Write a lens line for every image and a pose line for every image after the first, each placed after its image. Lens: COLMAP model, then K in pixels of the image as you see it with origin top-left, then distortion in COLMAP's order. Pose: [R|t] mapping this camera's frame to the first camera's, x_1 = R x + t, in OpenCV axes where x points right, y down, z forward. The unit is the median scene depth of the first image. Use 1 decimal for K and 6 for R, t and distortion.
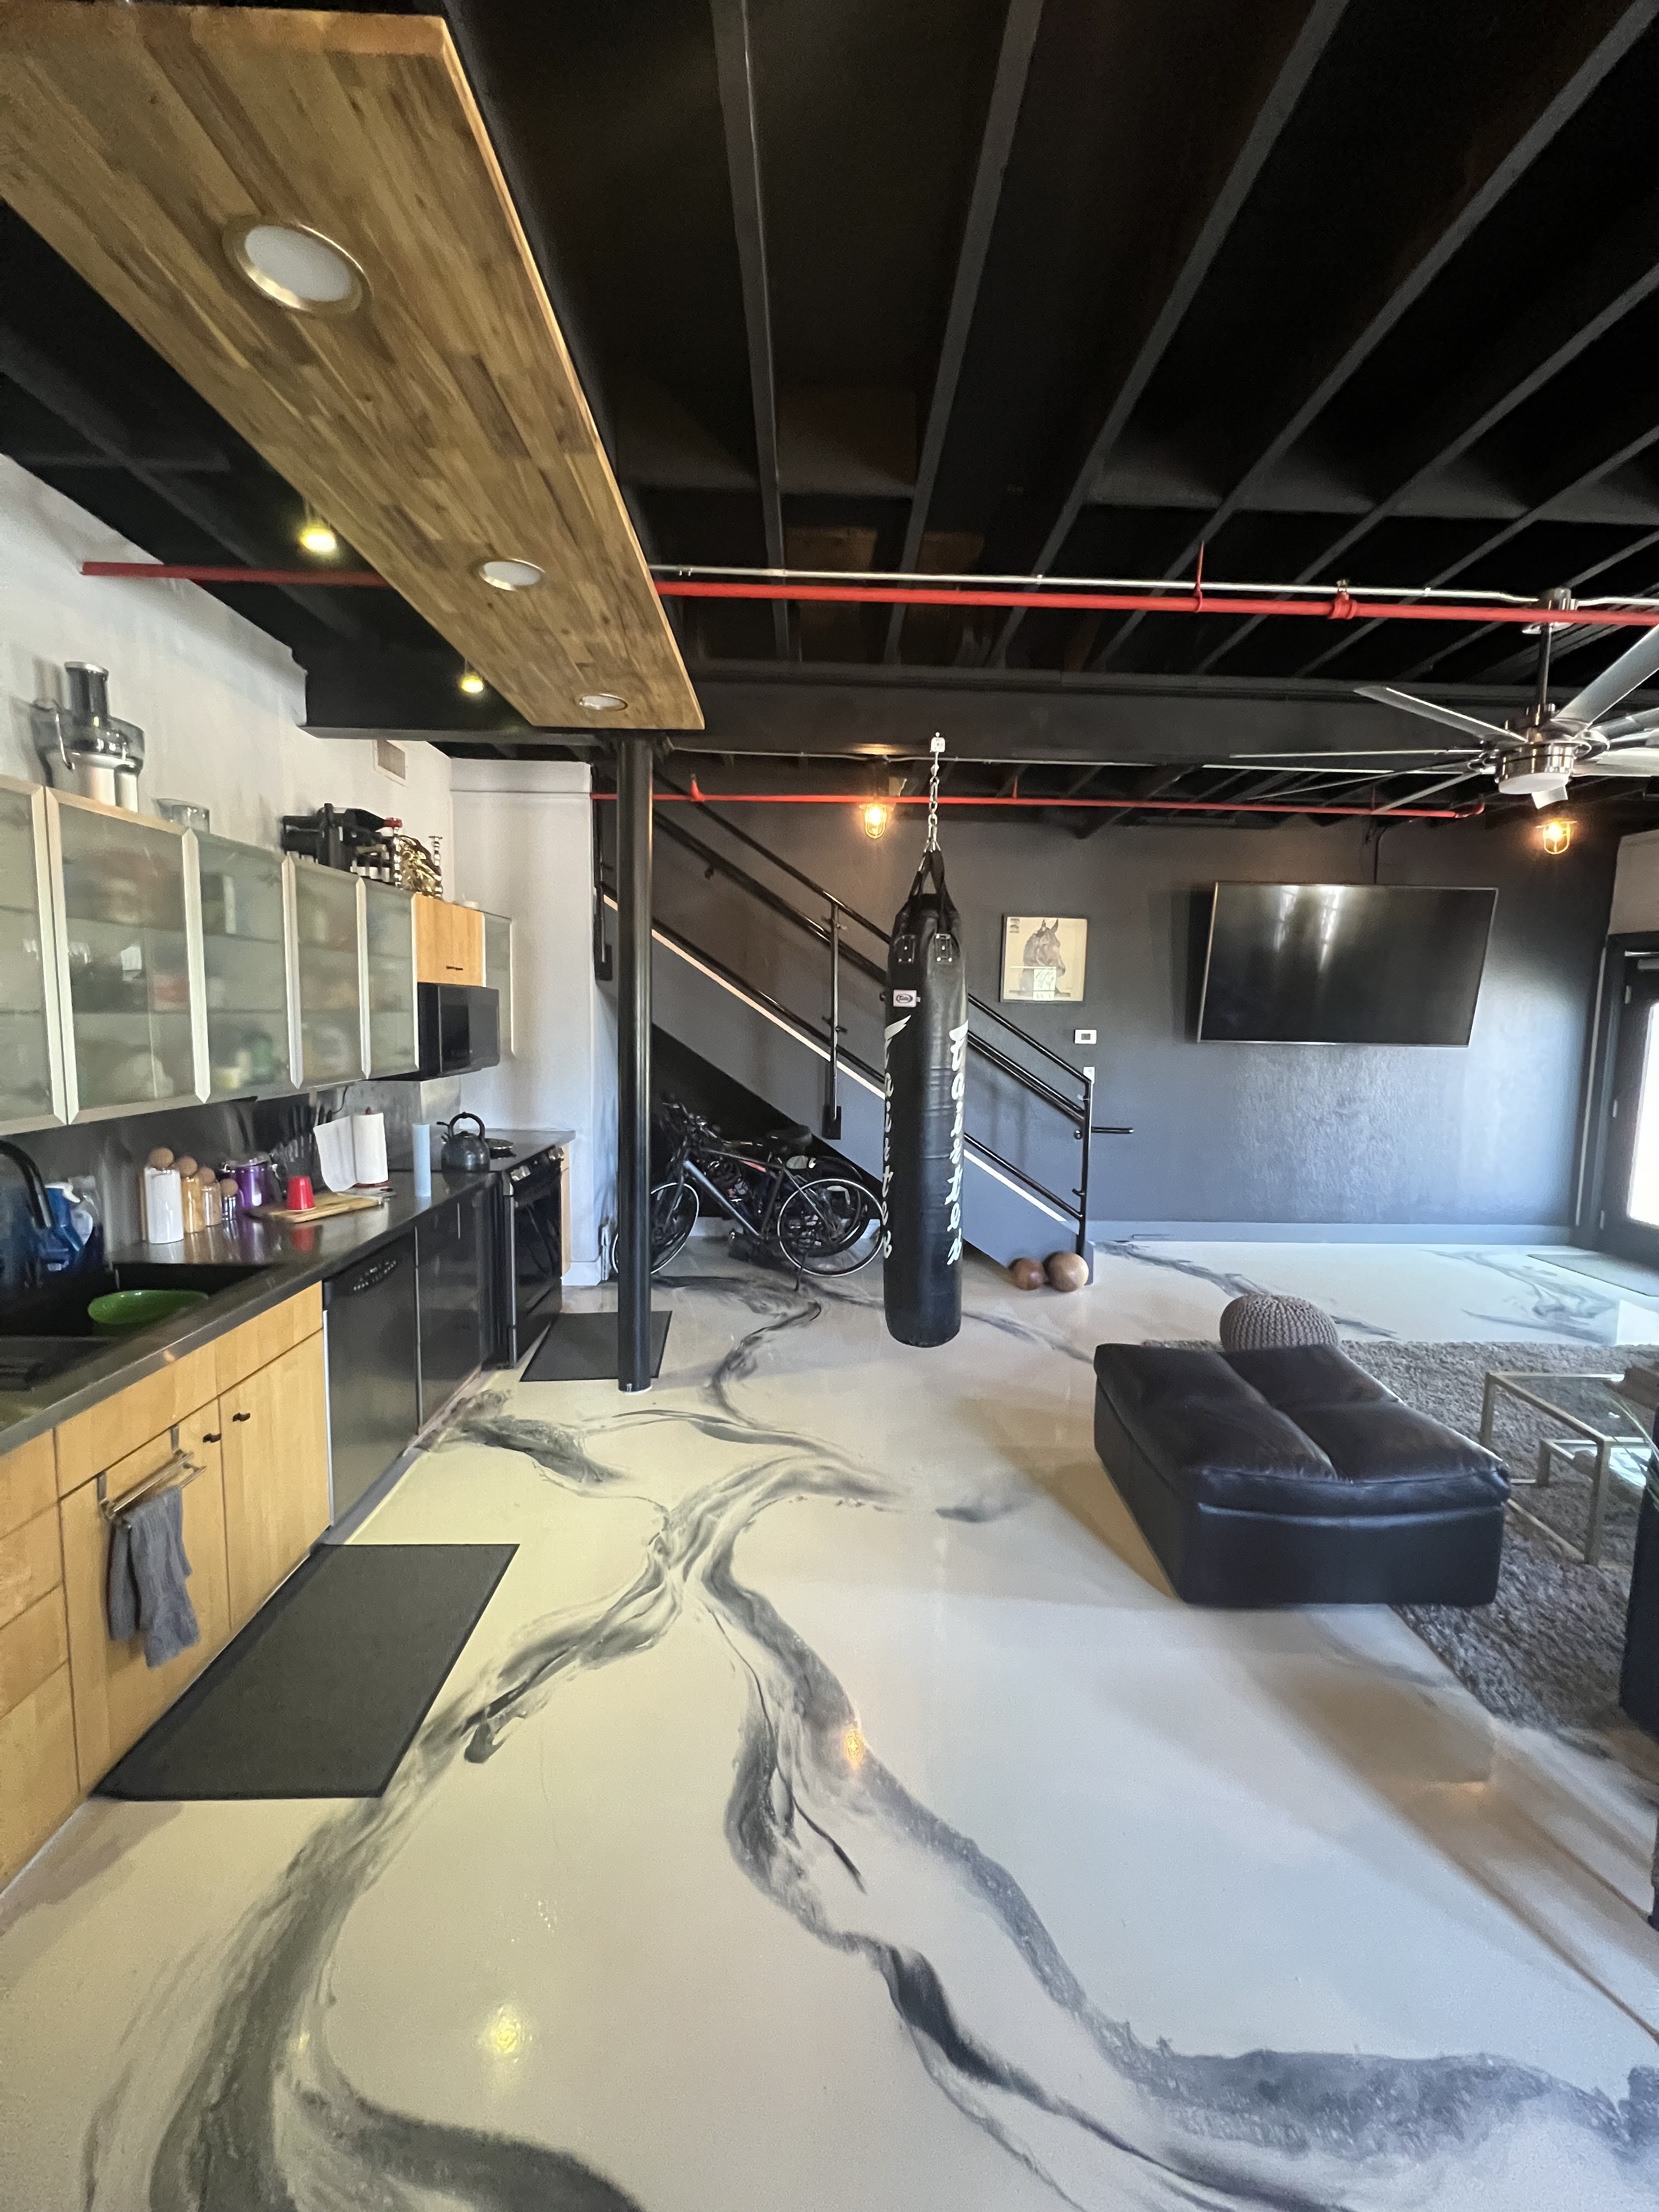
lens RADIAL K [[885.7, 0, 838.1], [0, 885.7, 1100.7], [0, 0, 1]] dist [-0.003248, 0.000959]
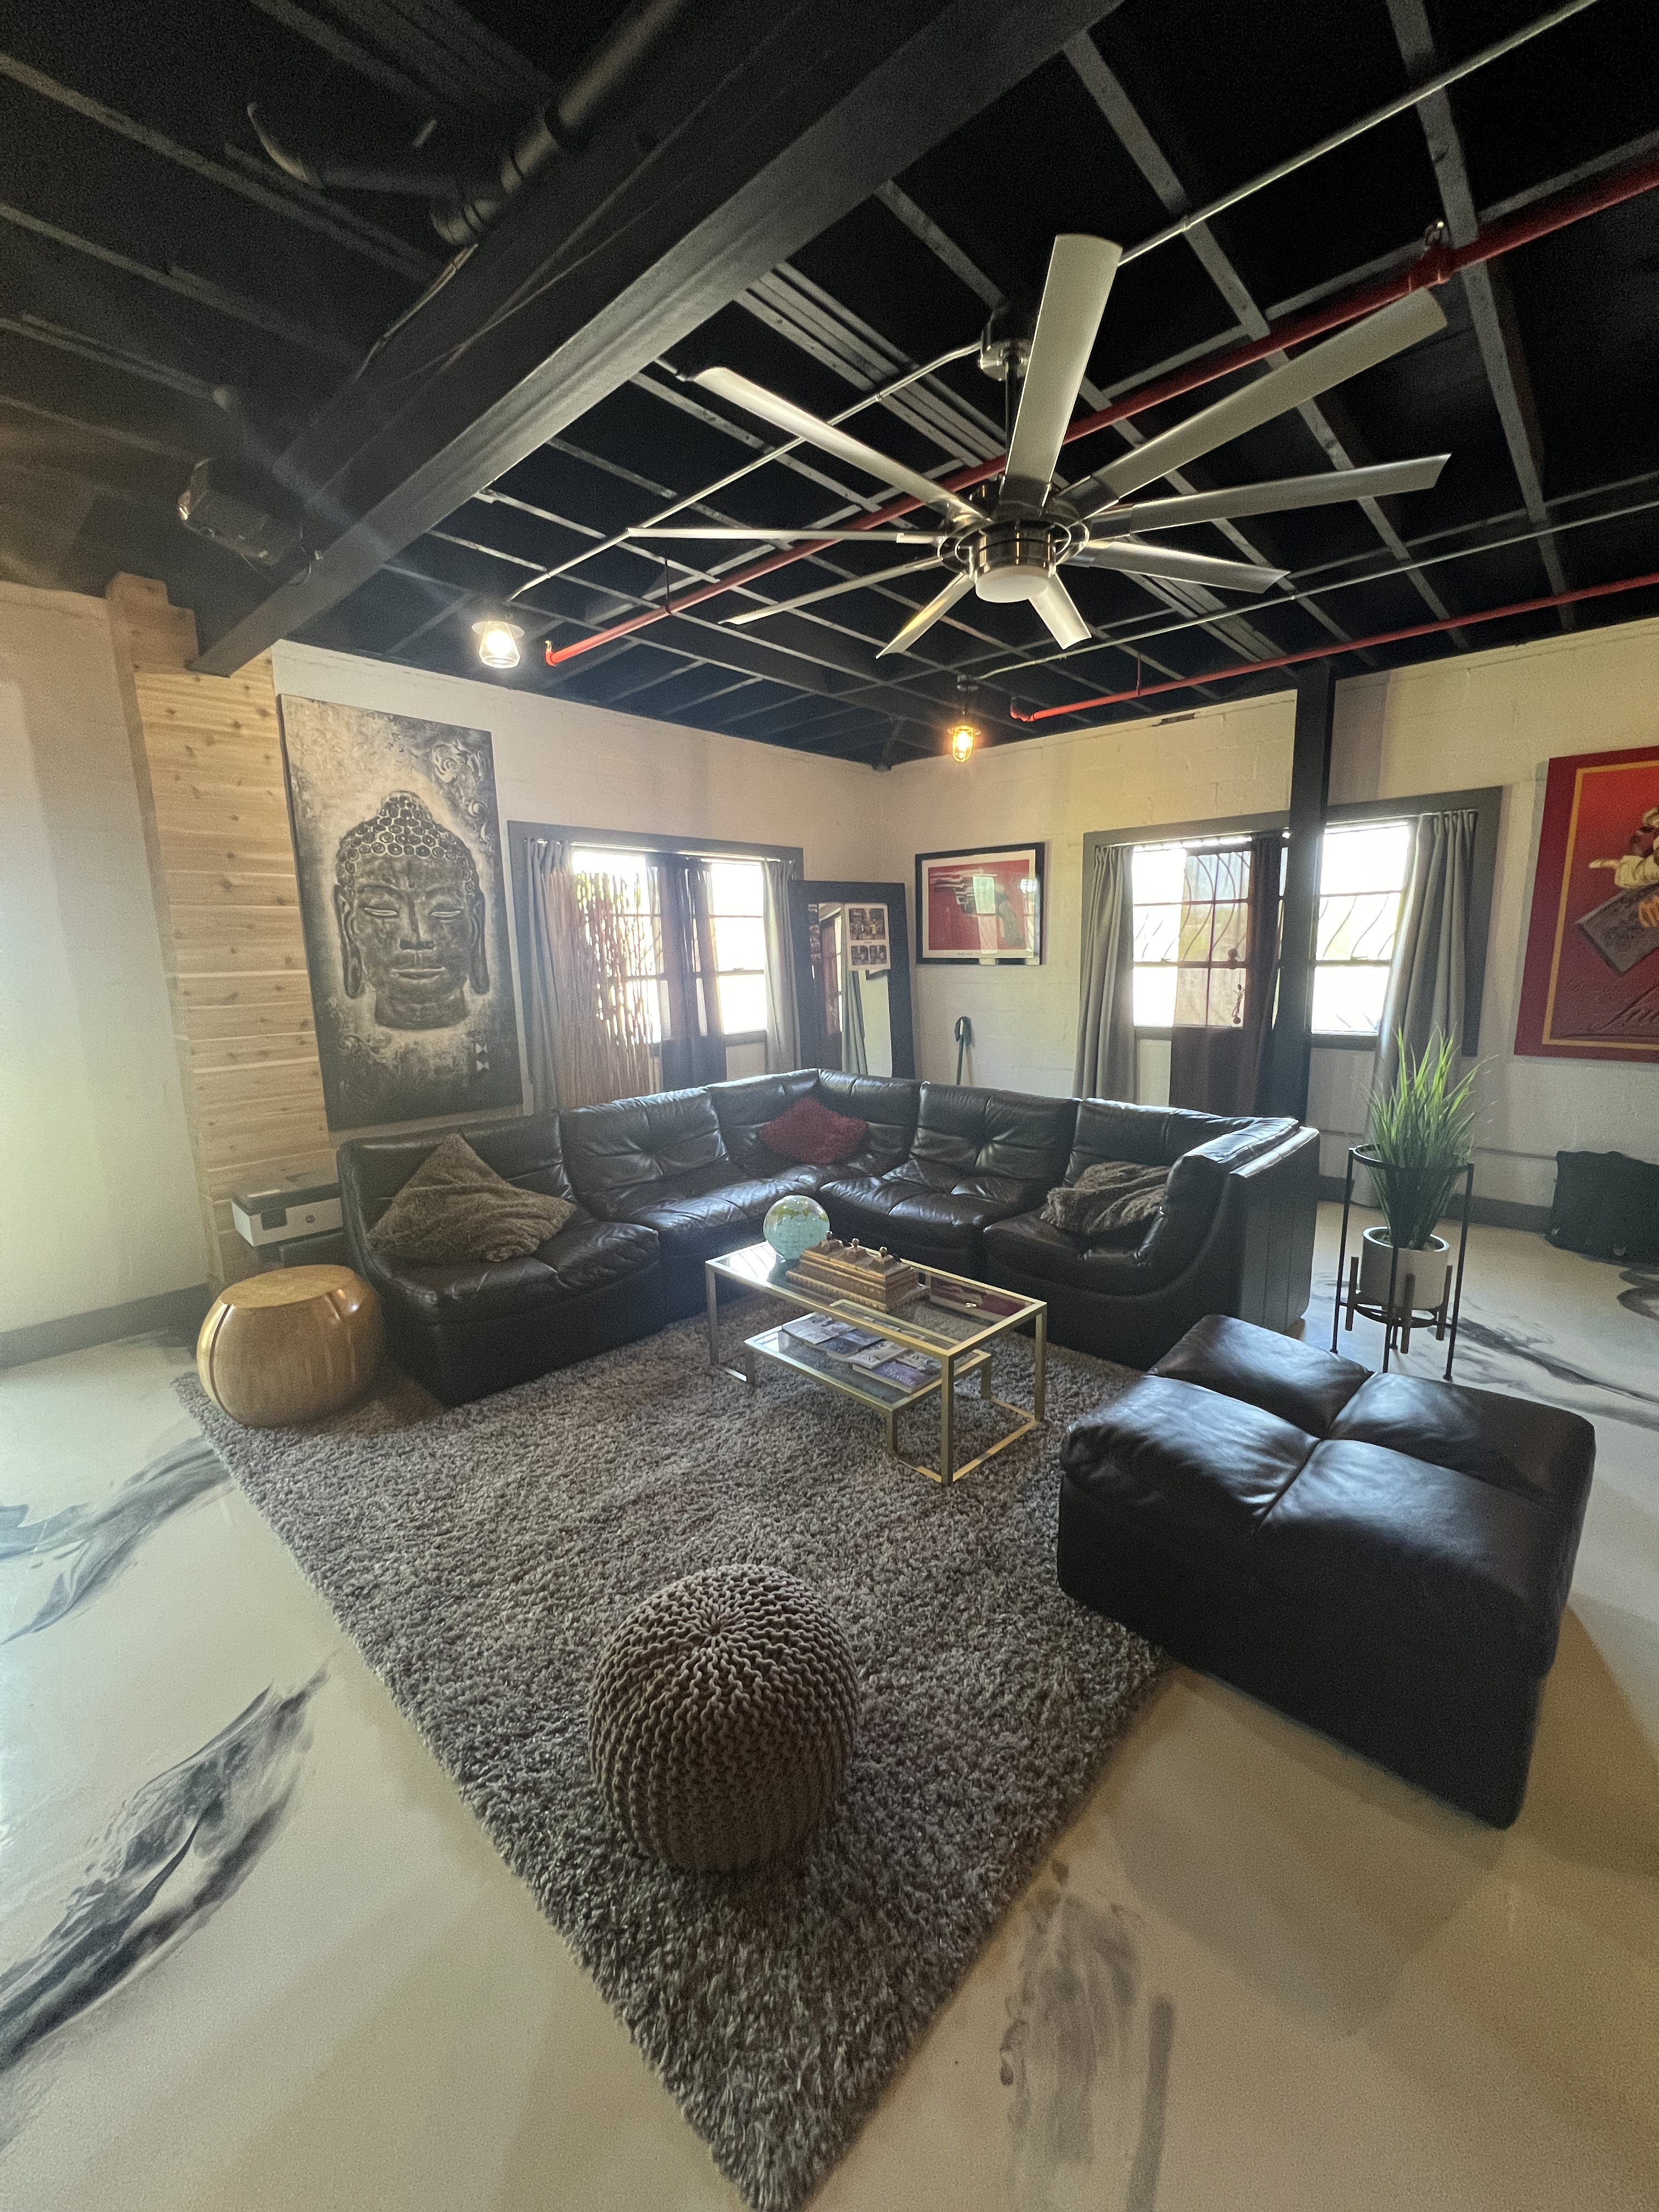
lens RADIAL K [[885.7, 0, 838.5], [0, 885.7, 1102.1], [0, 0, 1]] dist [-0.003248, 0.000959]
pose [[-0.727411, -0.118472, 0.675897, 0.253184], [0.080449, 0.963467, 0.255458, -0.103591], [-0.681469, 0.240198, -0.691306, 1.328423]]
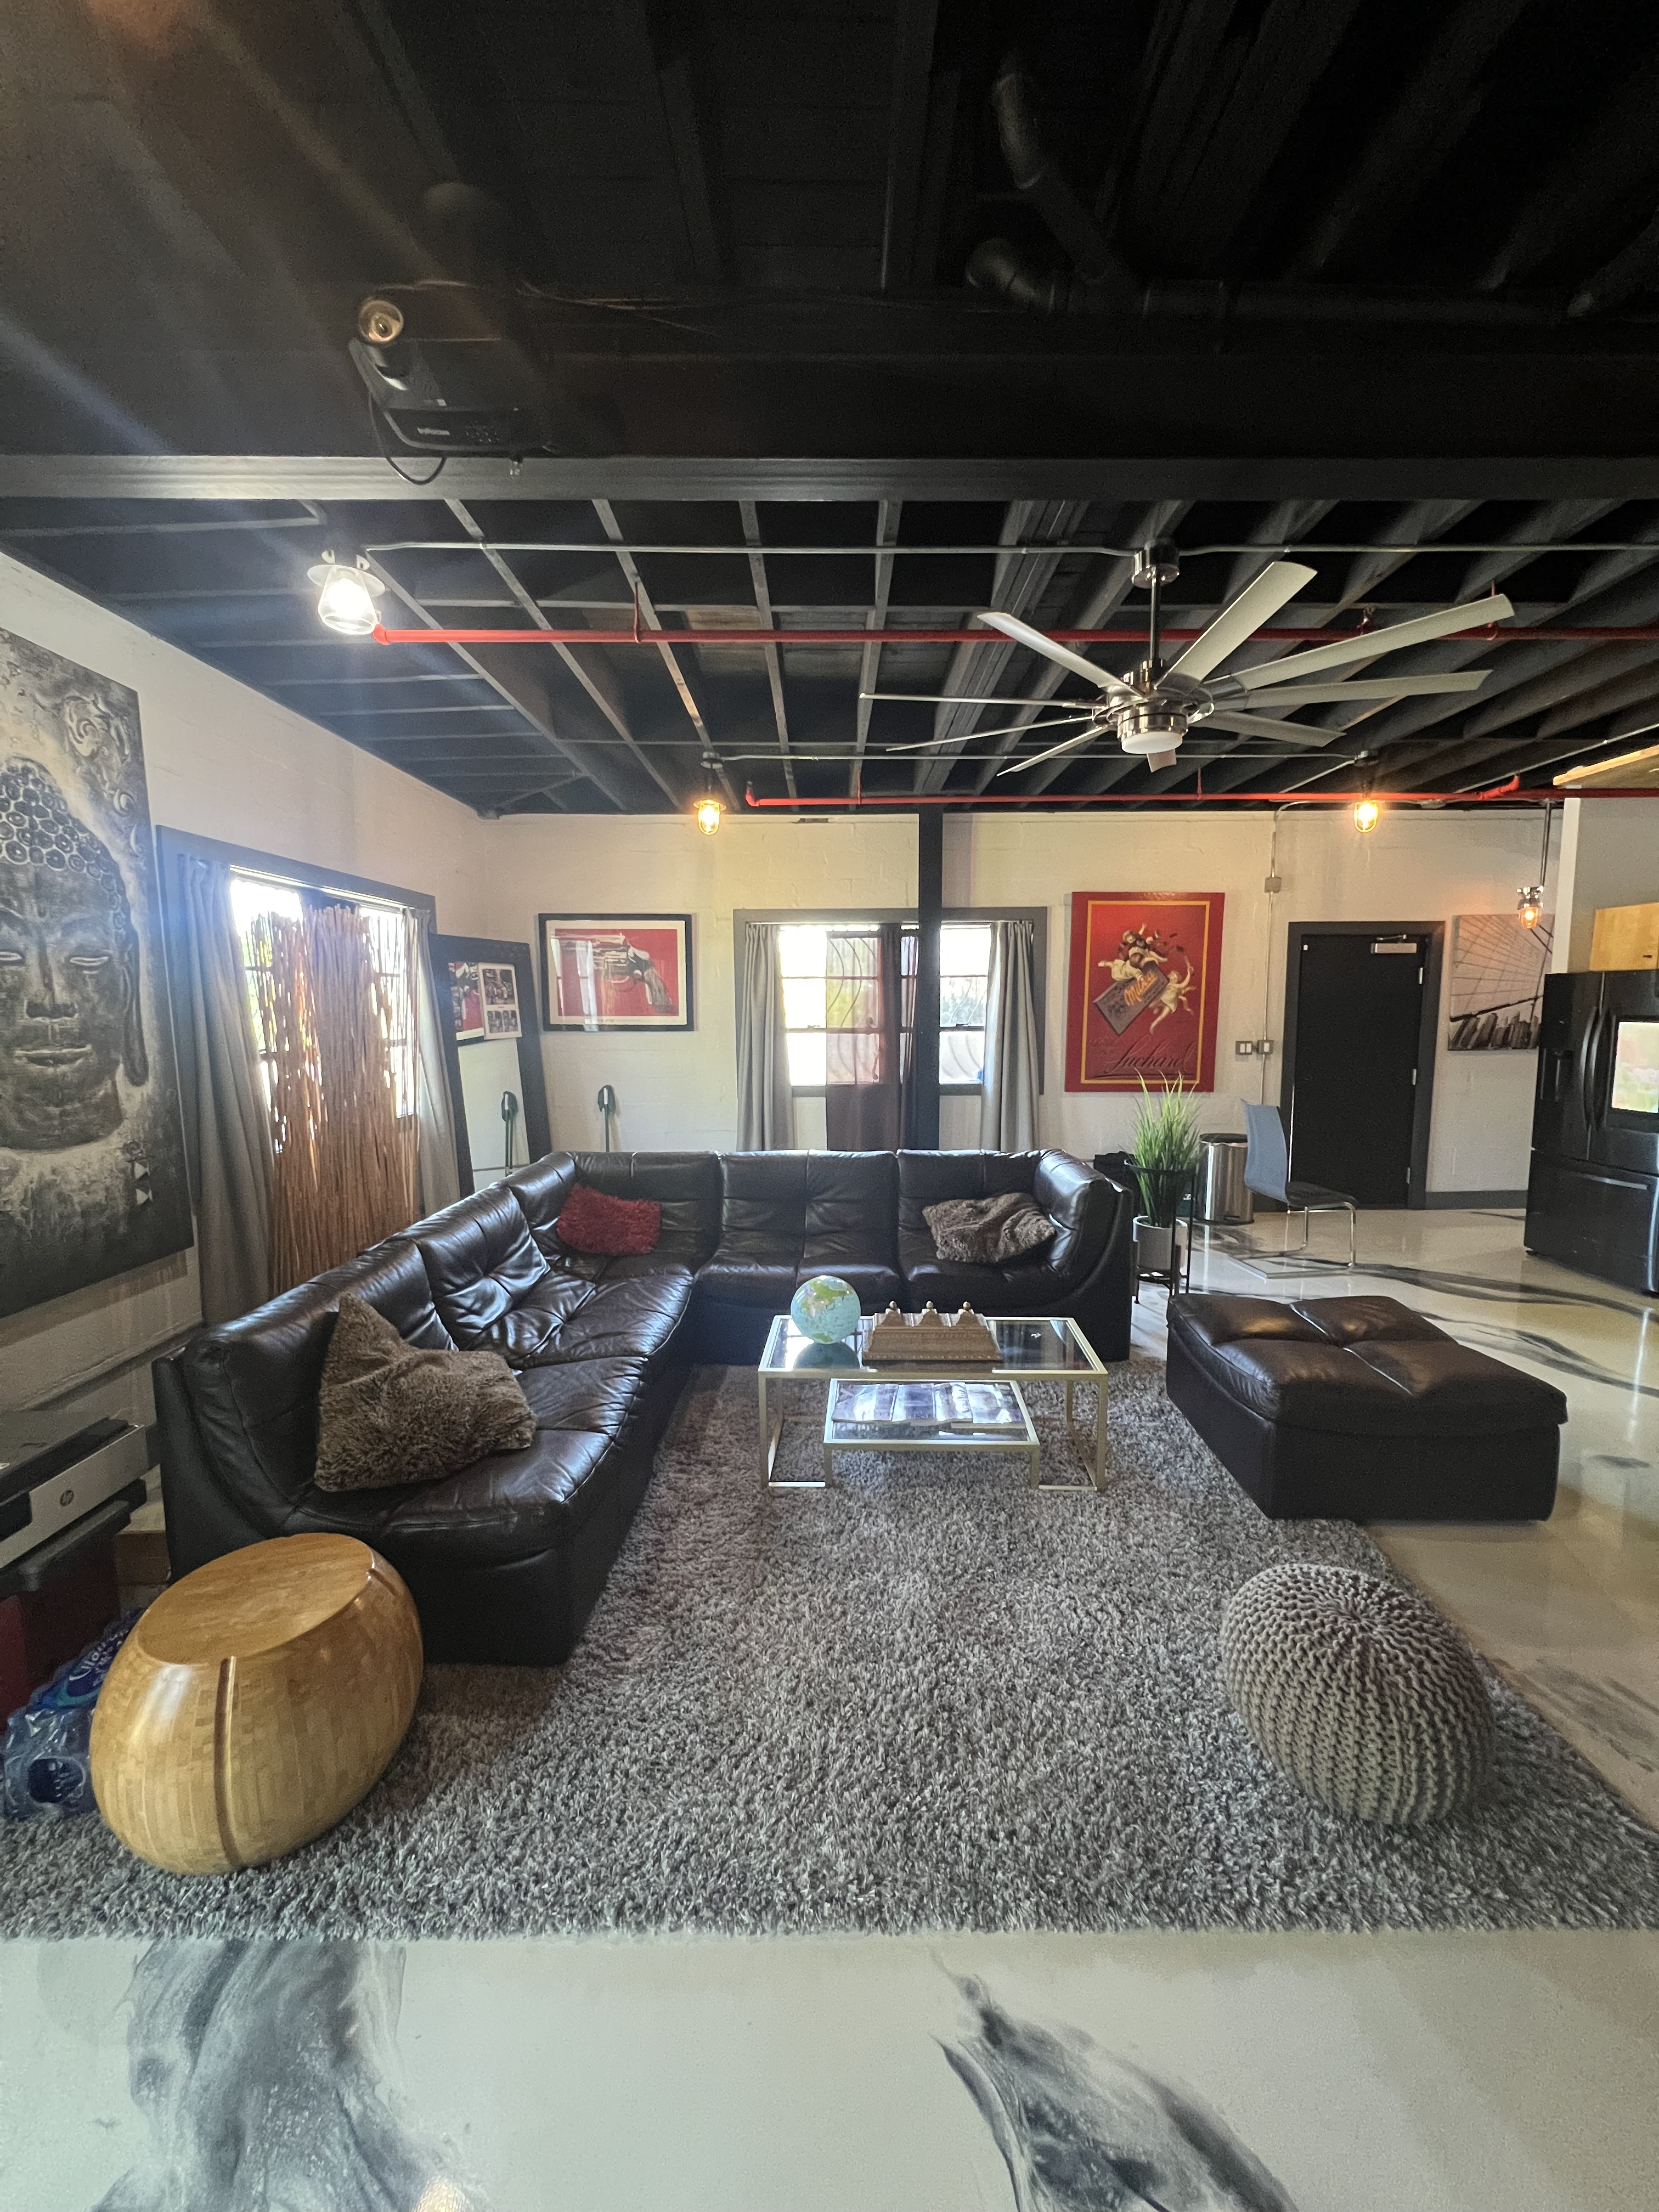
lens RADIAL K [[885.7, 0, 838.8], [0, 885.7, 1101.6], [0, 0, 1]] dist [-0.003248, 0.000959]
pose [[-0.999911, -0.010612, 0.008059, 0.857362], [-0.008609, 0.976089, 0.217202, -0.139026], [-0.010172, 0.217114, -0.976093, 1.561775]]
